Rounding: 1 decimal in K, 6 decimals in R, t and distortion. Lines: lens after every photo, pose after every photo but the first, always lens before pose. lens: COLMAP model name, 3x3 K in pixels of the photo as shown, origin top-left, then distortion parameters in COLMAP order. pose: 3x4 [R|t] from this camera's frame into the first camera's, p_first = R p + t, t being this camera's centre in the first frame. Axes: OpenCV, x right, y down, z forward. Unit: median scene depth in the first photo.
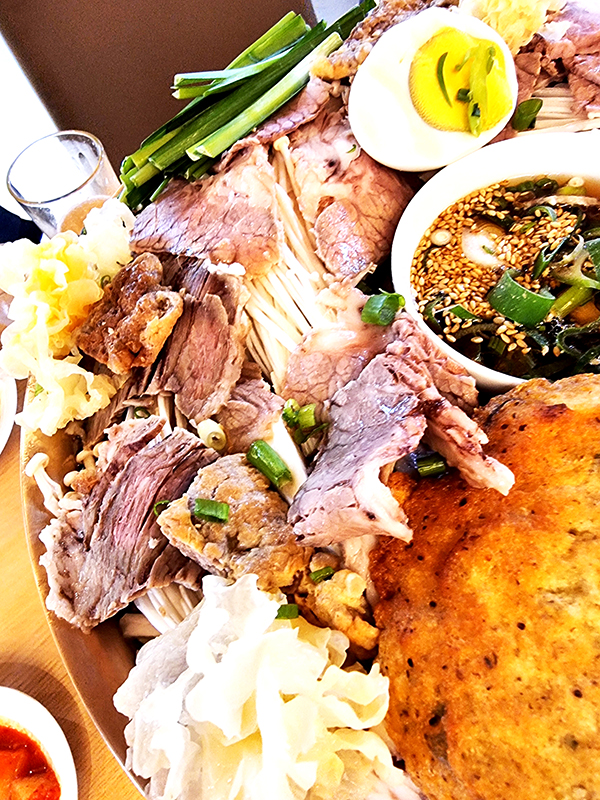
lens RADIAL K [[591.6, 0, 354.5], [0, 591.6, 340.1], [0, 0, 1]] dist [0.001093, 0.003427]
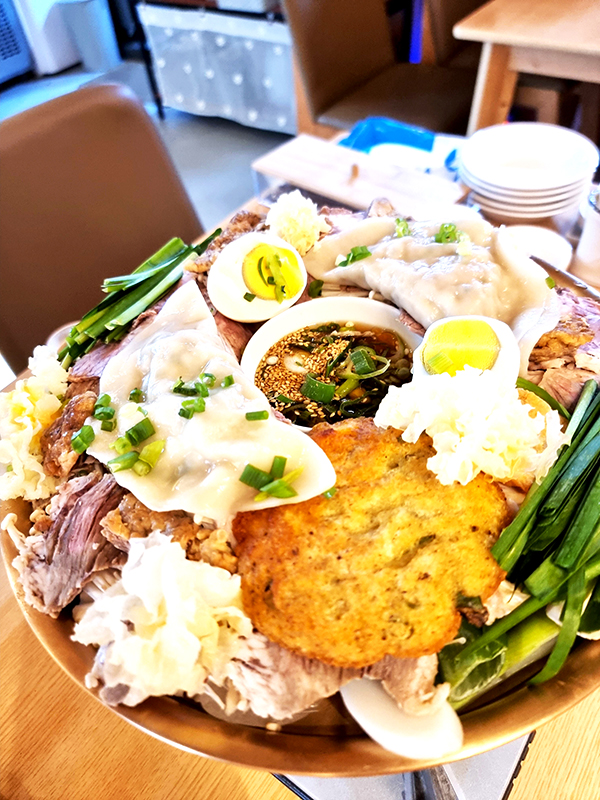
lens RADIAL K [[508.1, 0, 298.3], [0, 508.1, 372.1], [0, 0, 1]] dist [0.040001, 0.000004]
pose [[0.989961, -0.066763, 0.124576, 0.046502], [0.094697, 0.967627, -0.233945, 0.223132], [-0.104924, 0.243394, 0.964236, -0.412397]]
